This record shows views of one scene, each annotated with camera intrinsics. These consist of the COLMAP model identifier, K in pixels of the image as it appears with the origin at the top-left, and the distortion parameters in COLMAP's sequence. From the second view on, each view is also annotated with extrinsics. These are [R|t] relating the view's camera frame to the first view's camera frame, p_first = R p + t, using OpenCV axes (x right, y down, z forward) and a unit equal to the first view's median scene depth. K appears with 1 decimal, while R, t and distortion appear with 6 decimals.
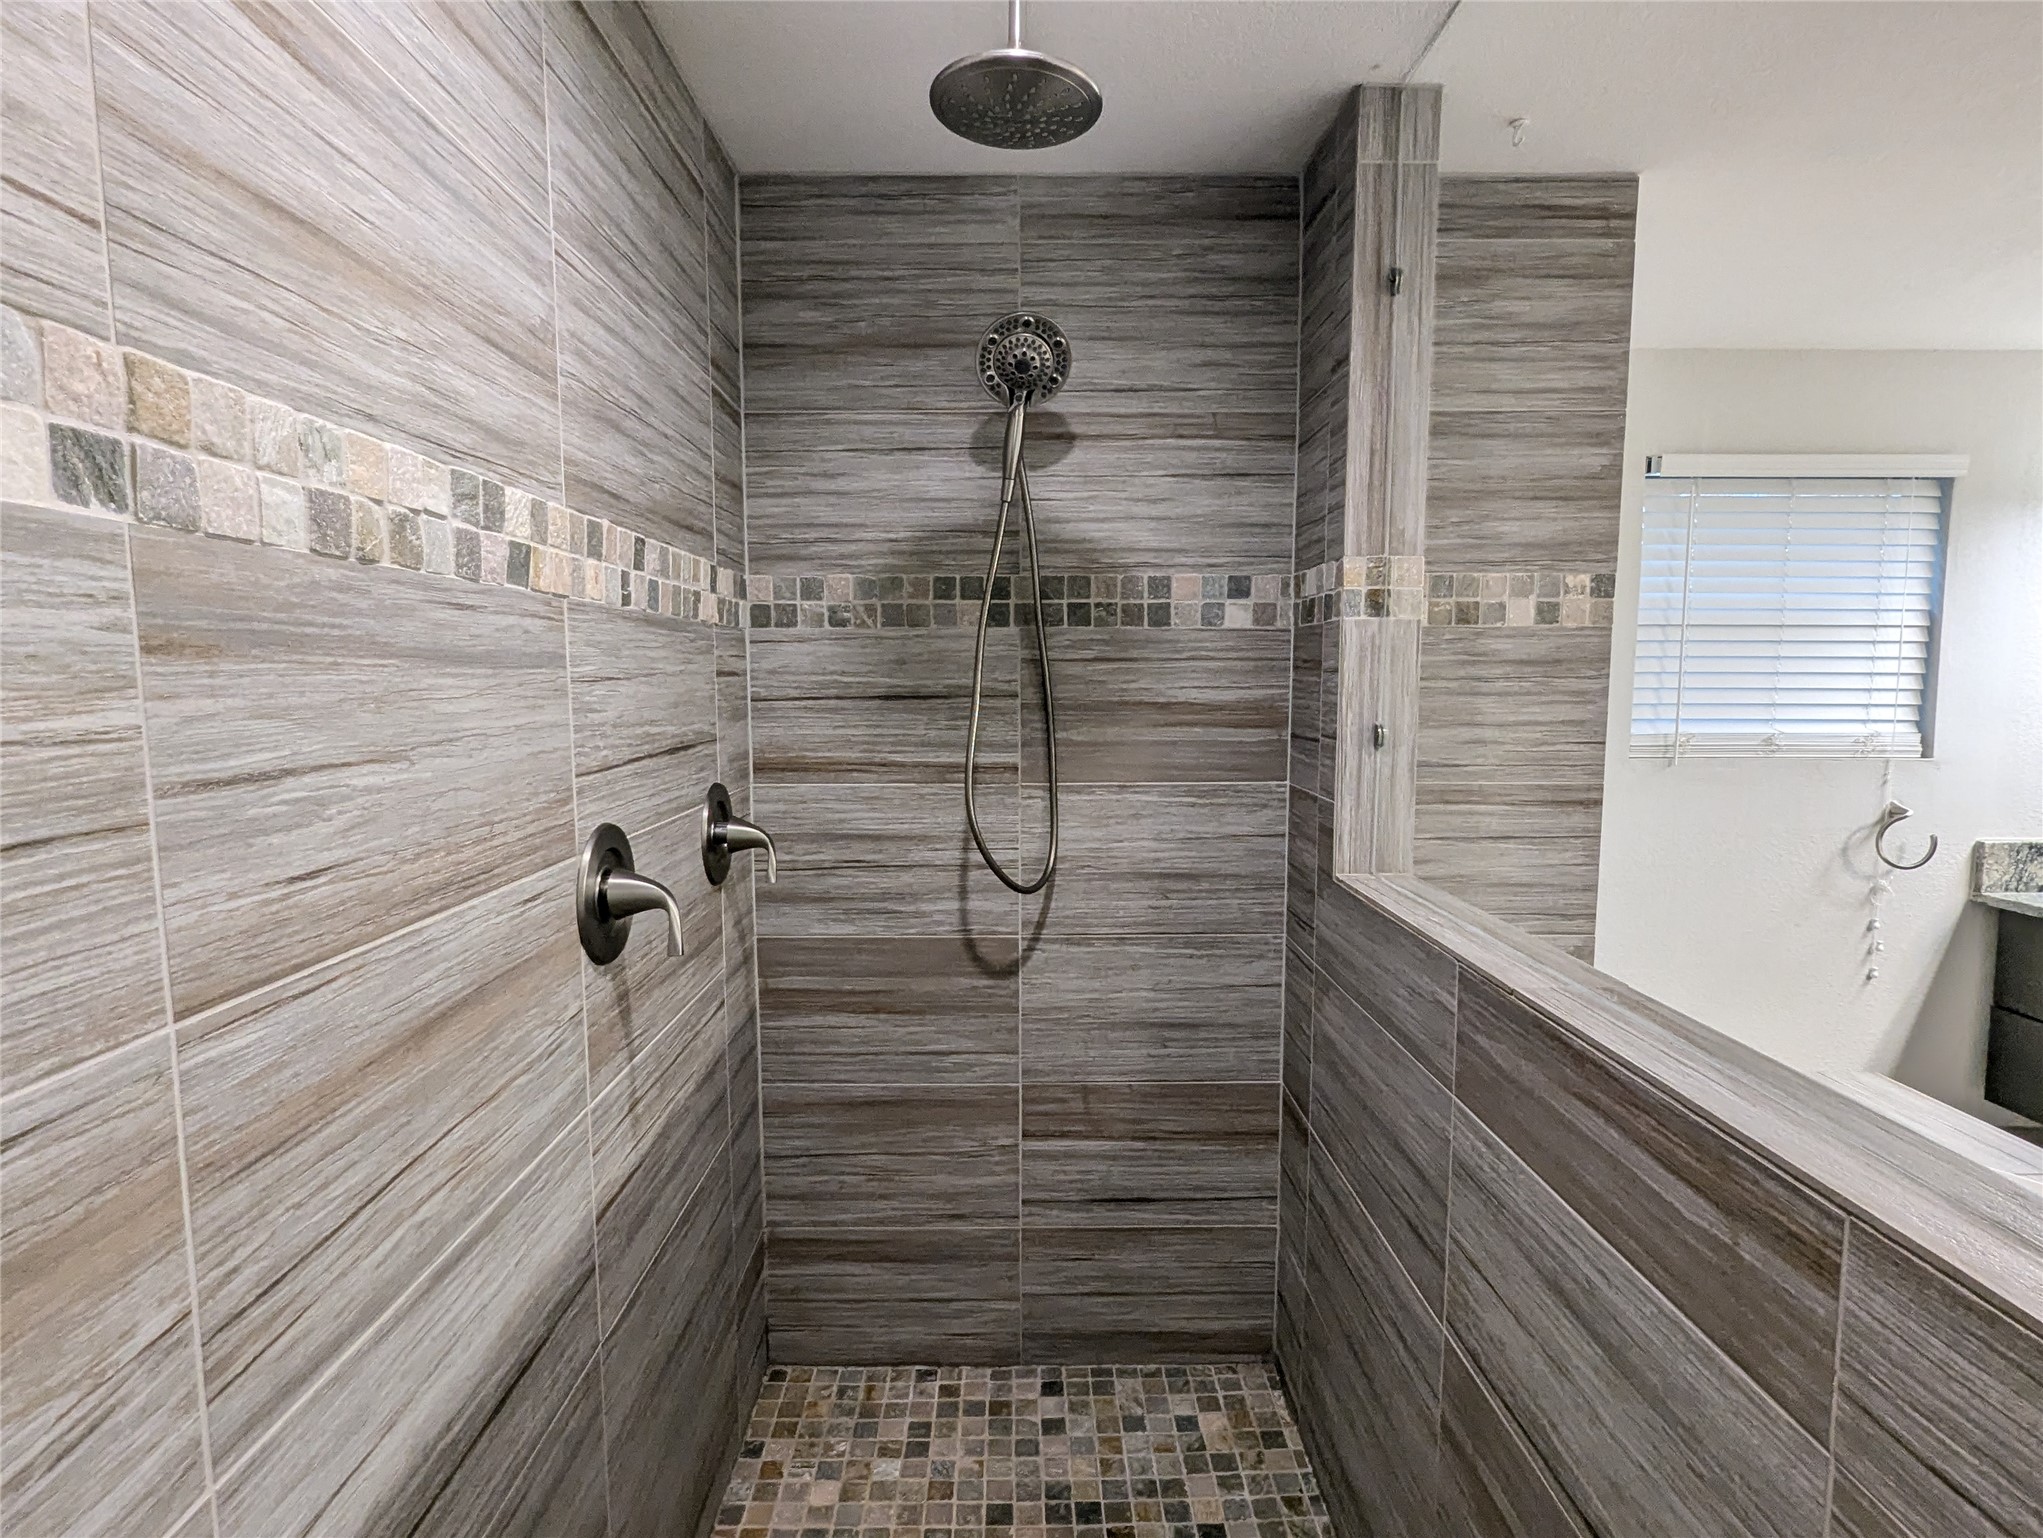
lens RADIAL K [[1052.6, 0, 1018.4], [0, 1052.6, 779.7], [0, 0, 1]] dist [-0.001825, -0.000337]
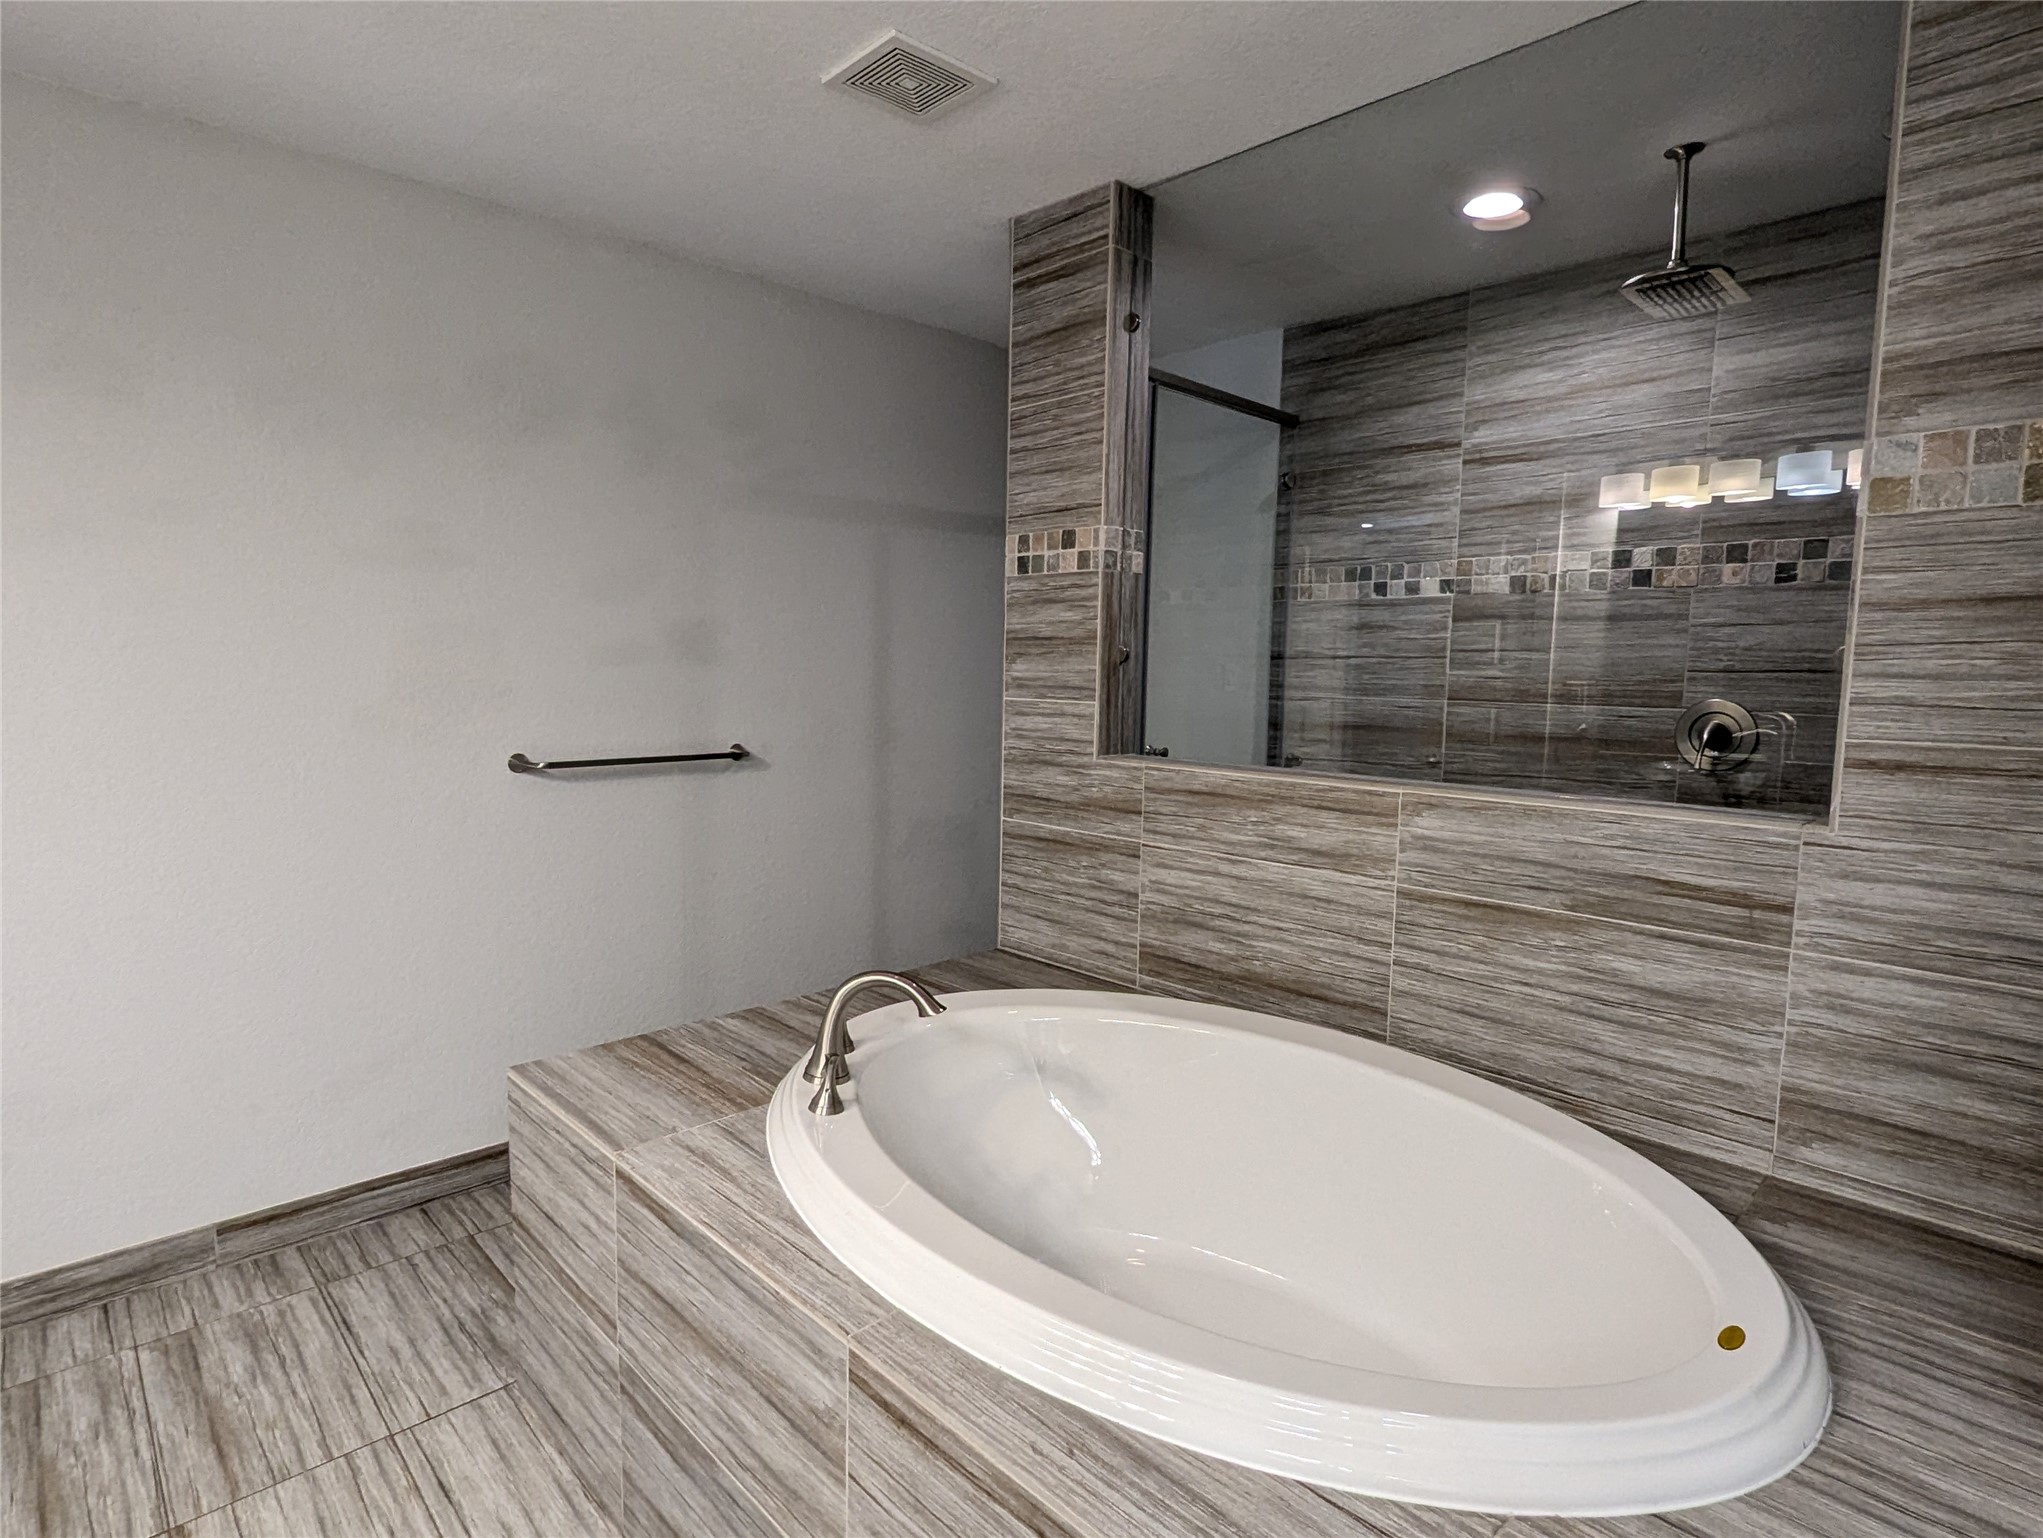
lens RADIAL K [[1066.7, 0, 1030.3], [0, 1066.7, 773.8], [0, 0, 1]] dist [-0.002718, 0.002735]
pose [[-0.722649, 0.058589, -0.688728, 1.218076], [-0.086955, 0.980780, 0.174671, -0.036664], [0.685724, 0.186114, -0.703665, 0.988576]]
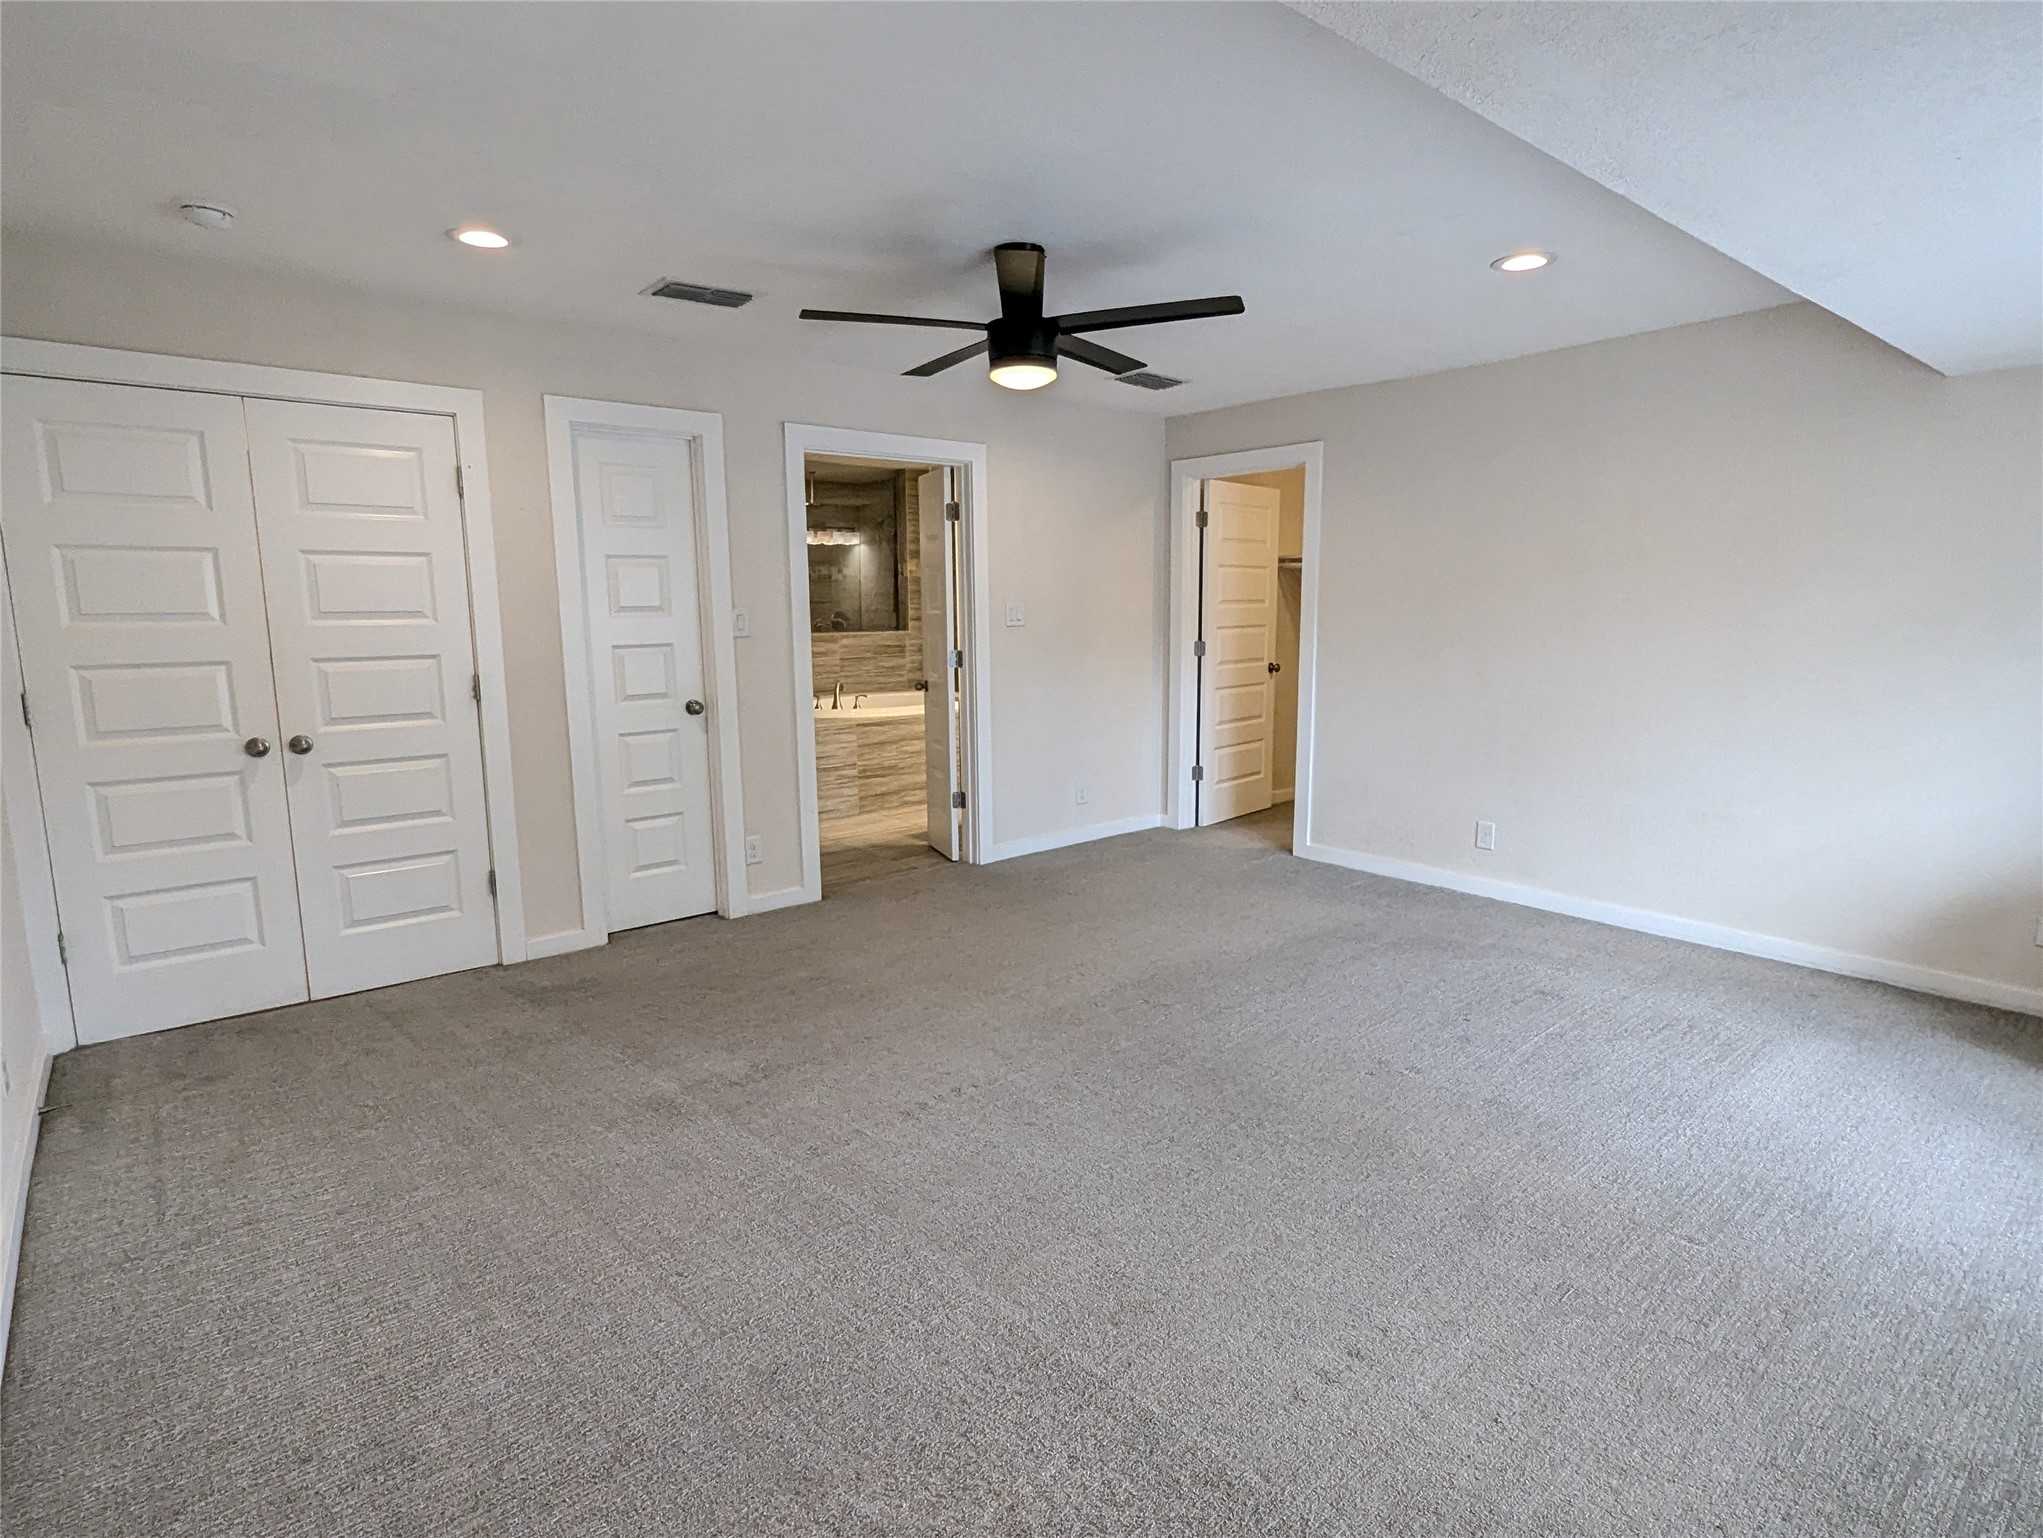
lens RADIAL K [[1066.7, 0, 1030.3], [0, 1066.7, 773.8], [0, 0, 1]] dist [-0.002718, 0.002735]
pose [[0.643162, 0.116023, -0.756889, 3.806661], [-0.069494, 0.993219, 0.093198, 0.209665], [0.762570, -0.007343, 0.646864, -1.446470]]
